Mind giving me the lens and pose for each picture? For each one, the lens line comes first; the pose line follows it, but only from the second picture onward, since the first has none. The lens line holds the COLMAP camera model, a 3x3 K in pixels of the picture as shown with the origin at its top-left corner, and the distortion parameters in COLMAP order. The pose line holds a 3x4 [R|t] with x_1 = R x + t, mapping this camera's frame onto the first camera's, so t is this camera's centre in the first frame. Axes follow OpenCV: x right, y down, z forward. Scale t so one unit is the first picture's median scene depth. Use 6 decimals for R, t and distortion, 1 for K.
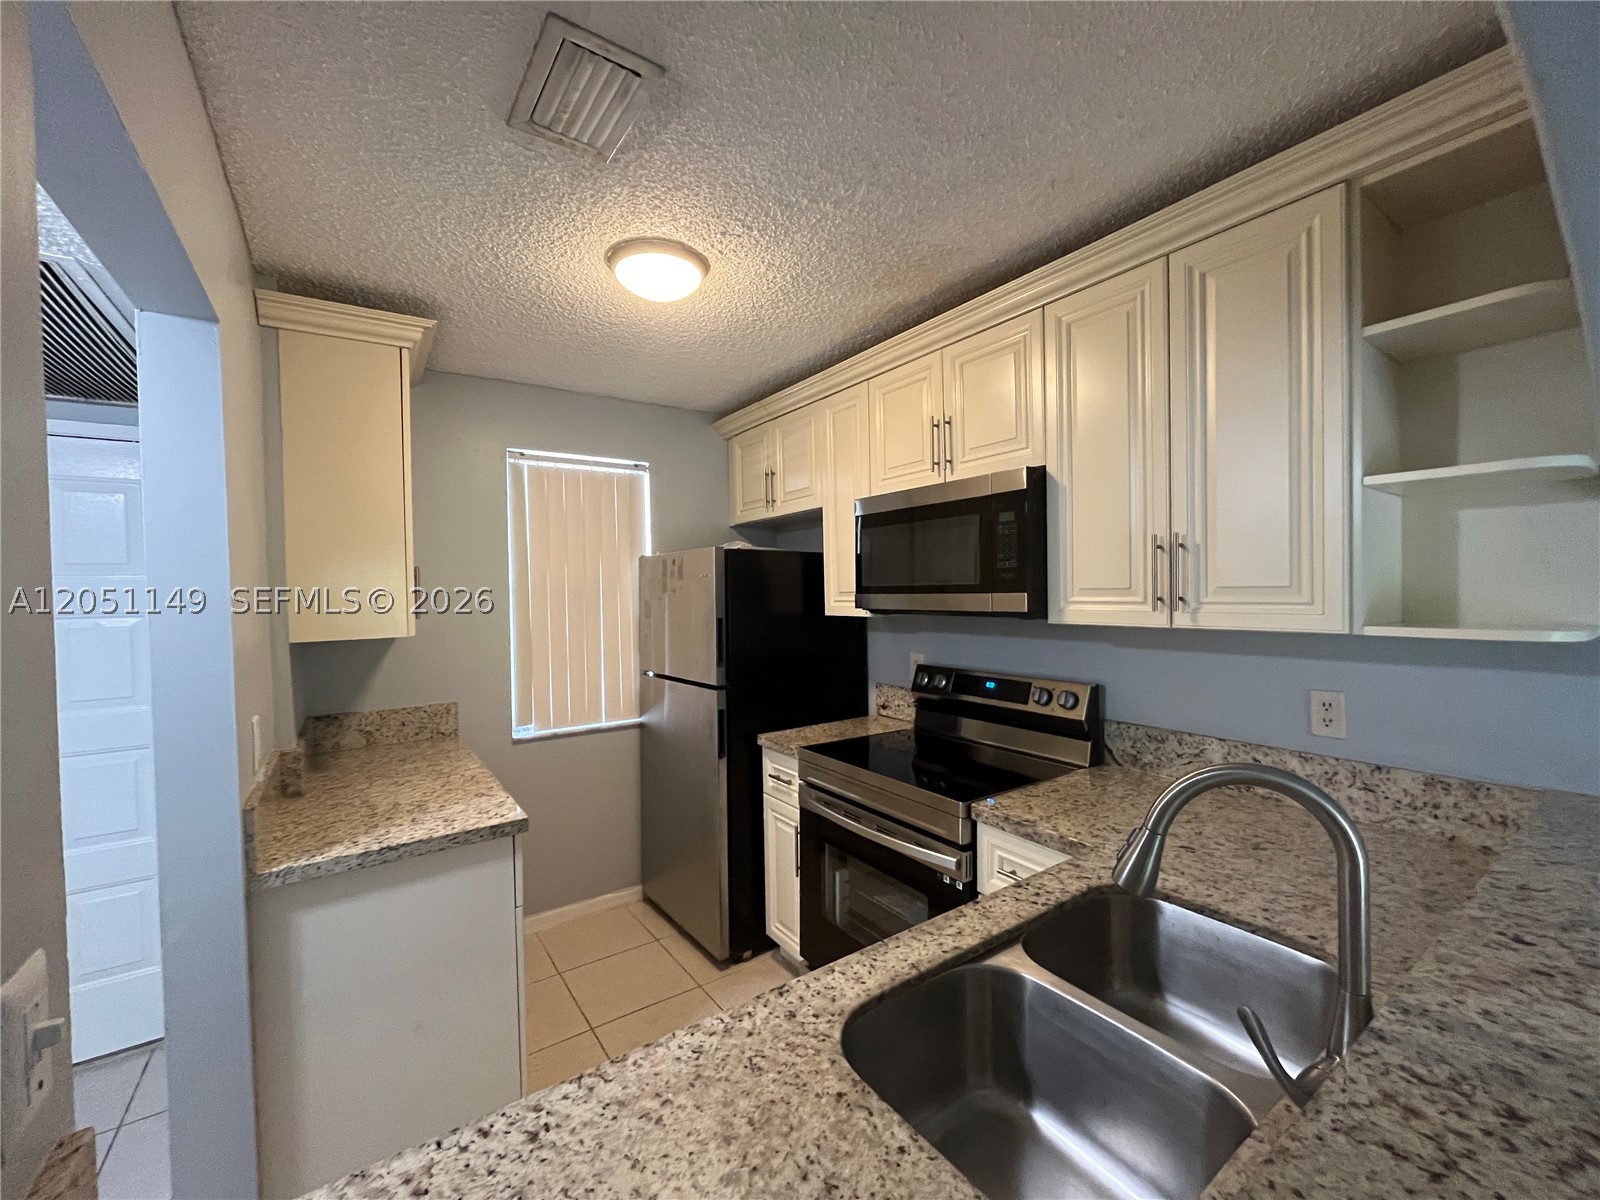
lens RADIAL K [[645.4, 0, 796.3], [0, 645.4, 599.5], [0, 0, 1]] dist [-0.009596, -0.000056]
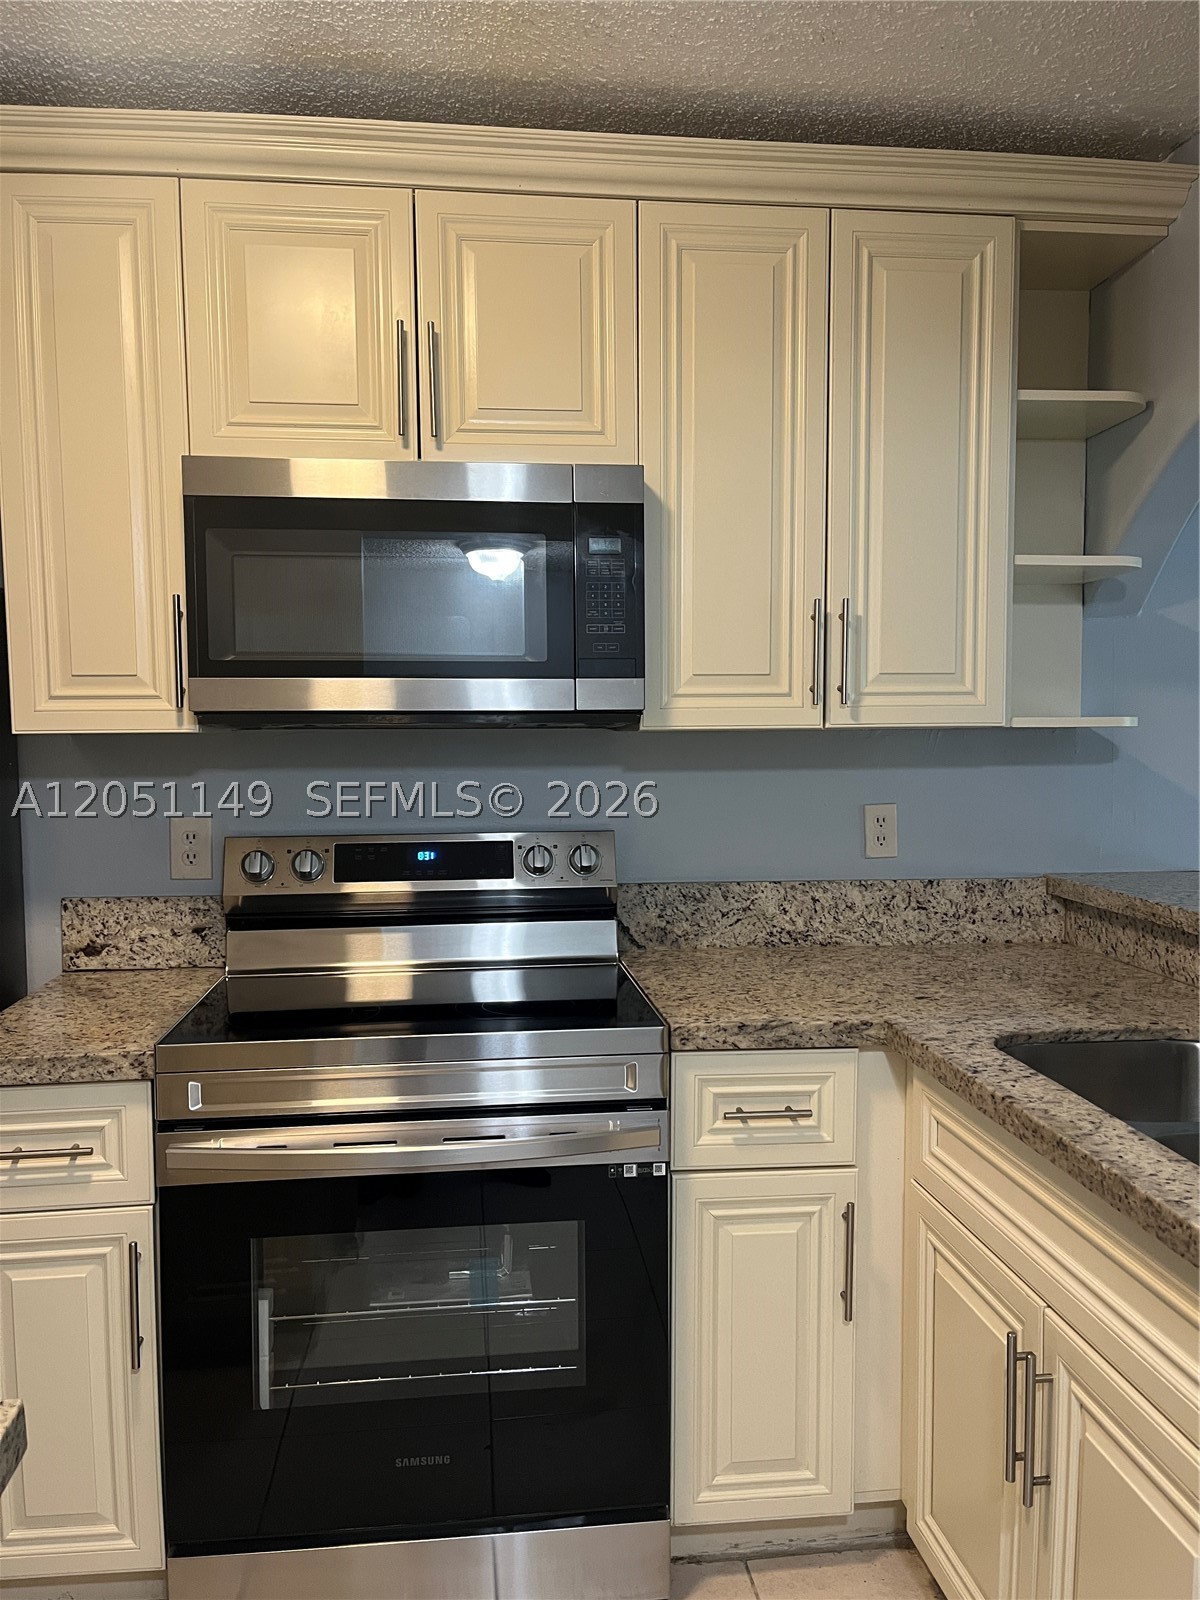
lens RADIAL K [[1215.2, 0, 600.5], [0, 1215.2, 812.6], [0, 0, 1]] dist [0.068808, -0.086124]
pose [[0.464652, -0.049173, 0.884127, -0.675064], [0.012360, 0.998720, 0.049051, 0.059361], [-0.885407, -0.011864, 0.464665, 0.489819]]
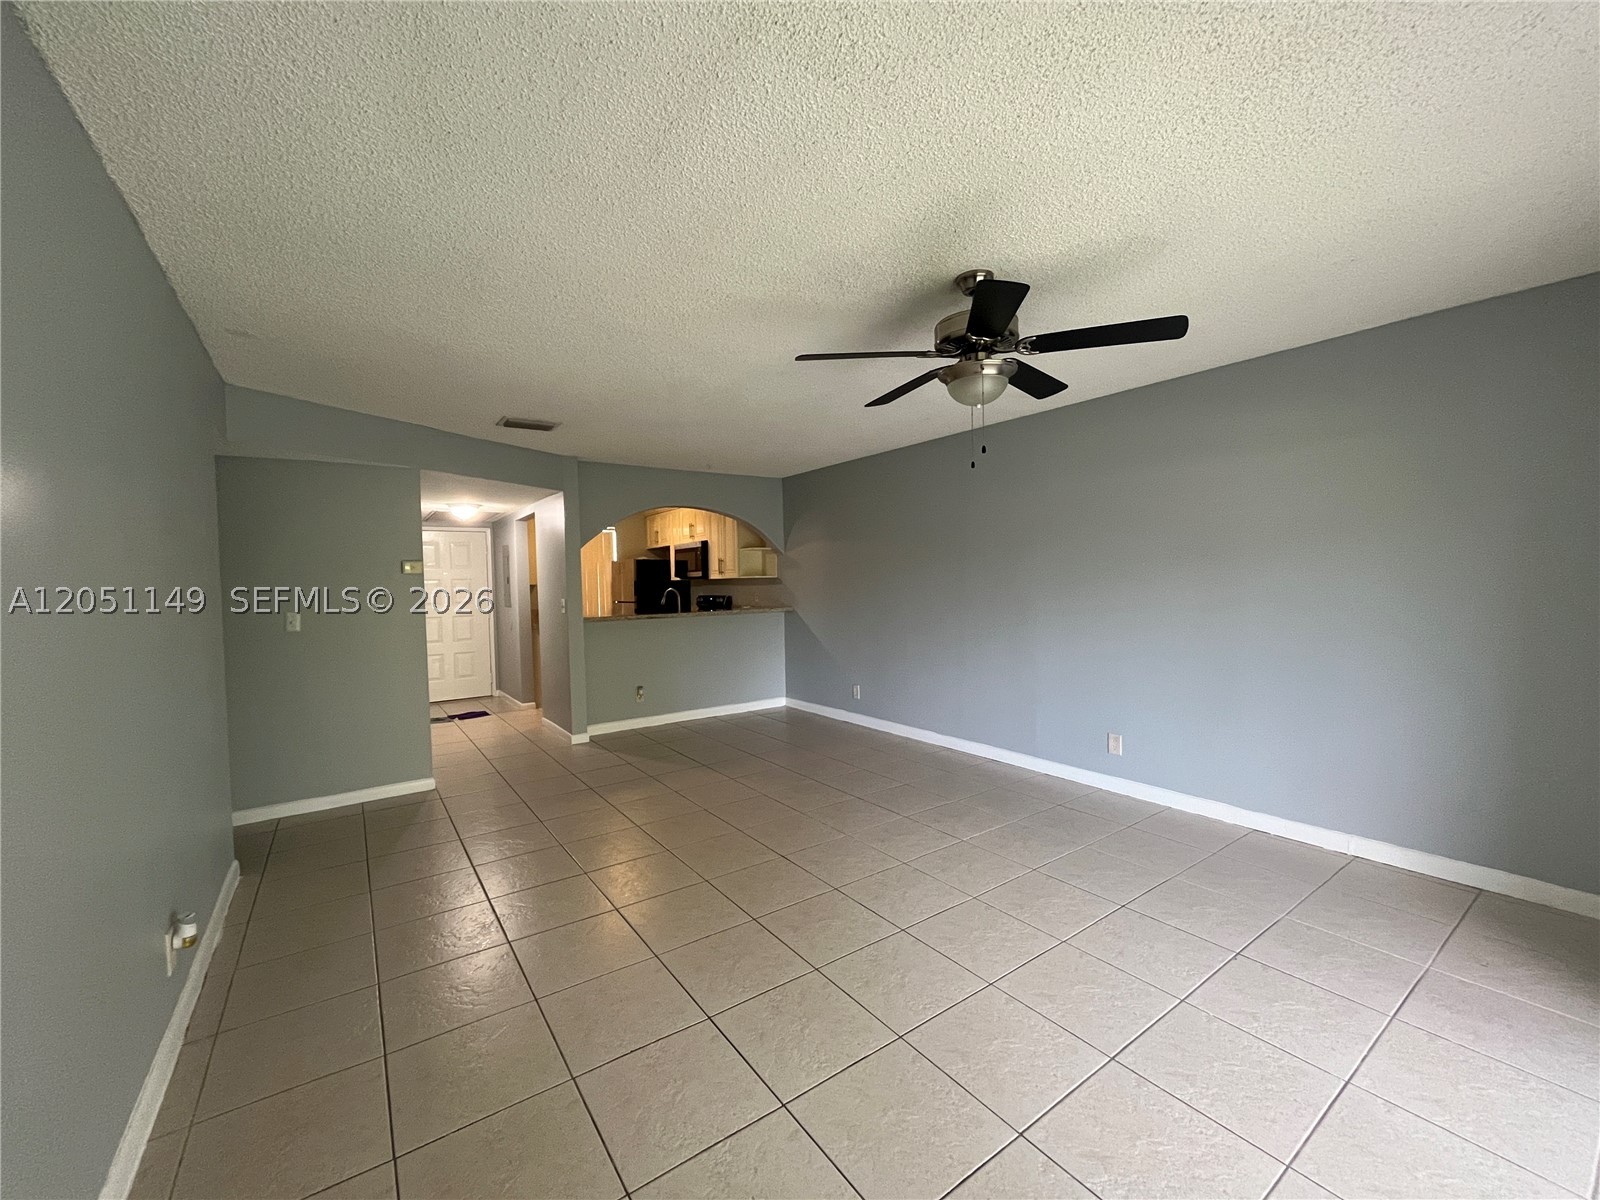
lens RADIAL K [[648.1, 0, 802.5], [0, 648.1, 597.8], [0, 0, 1]] dist [-0.002883, -0.000403]
pose [[0.999946, -0.004078, 0.009589, 0.957045], [0.003989, 0.999949, 0.009242, 0.120309], [-0.009626, -0.009203, 0.999911, -3.136600]]
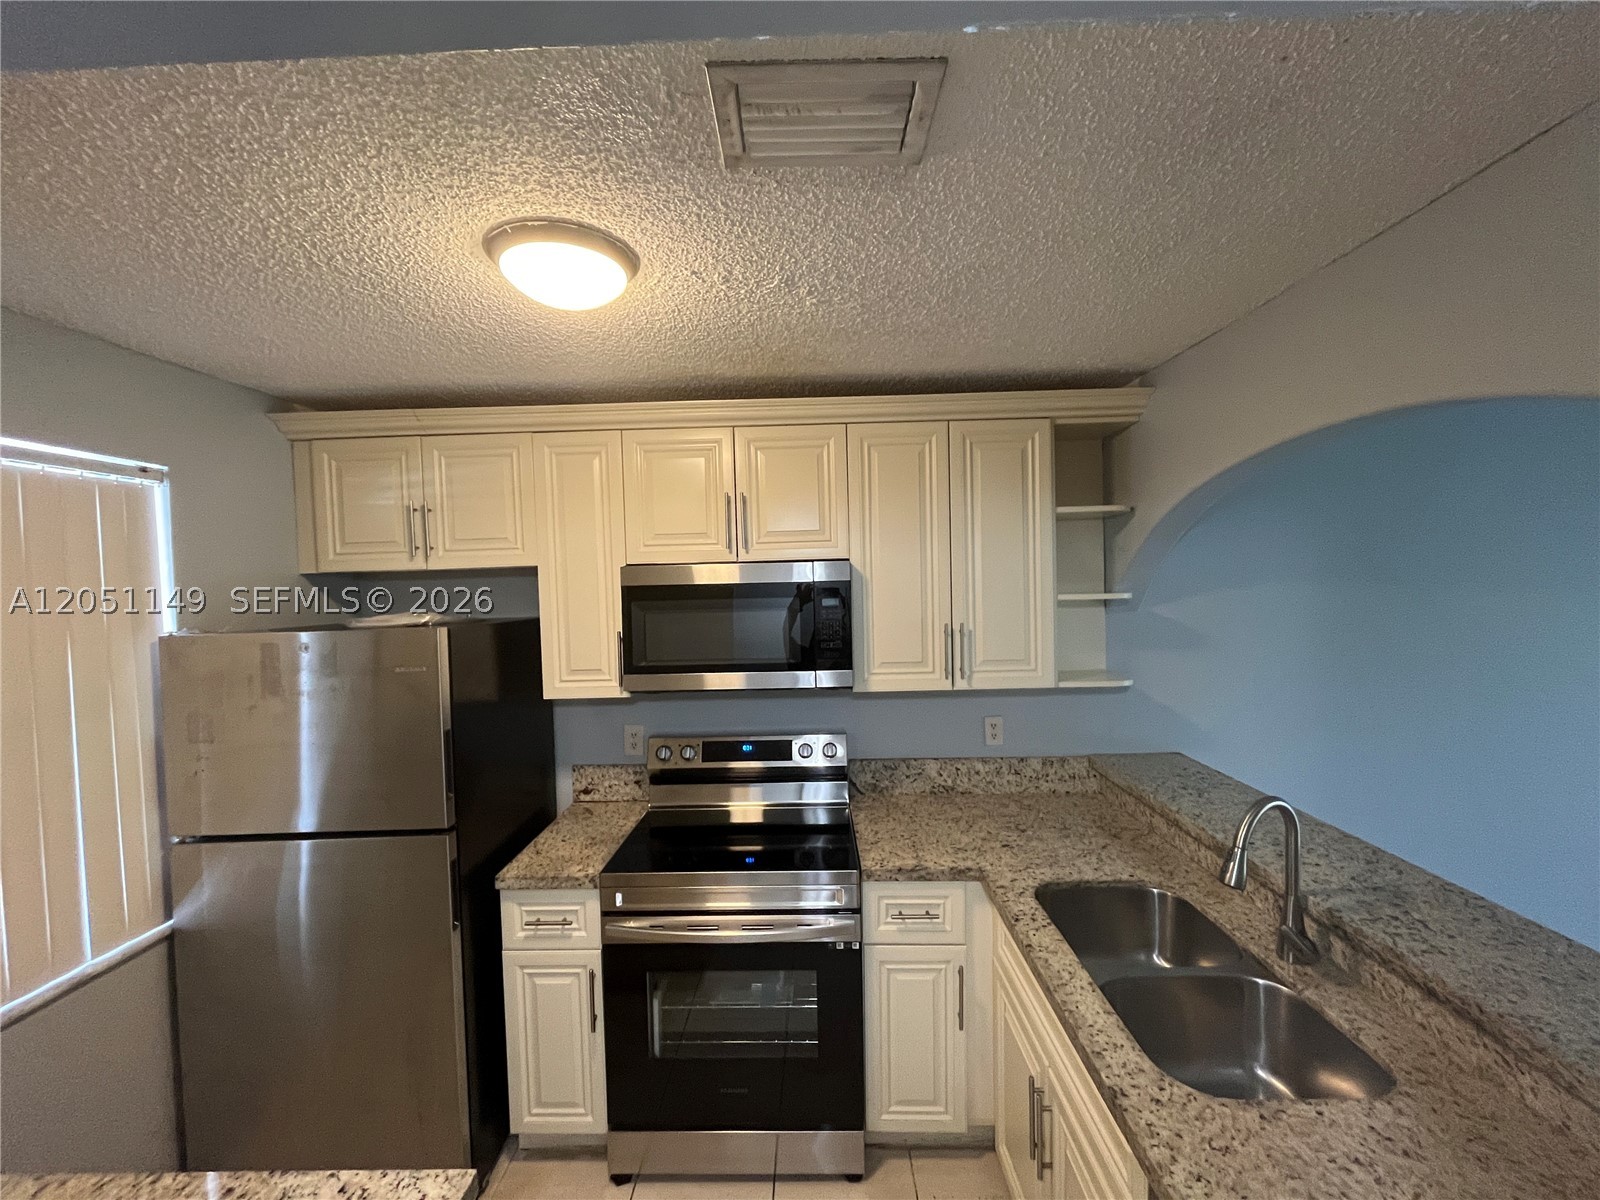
lens RADIAL K [[648.1, 0, 802.5], [0, 648.1, 597.8], [0, 0, 1]] dist [-0.002883, -0.000403]
pose [[0.582119, -0.021635, 0.812816, -0.630983], [0.026870, 0.999612, 0.007363, -0.149168], [-0.812660, 0.017554, 0.582474, 0.381396]]
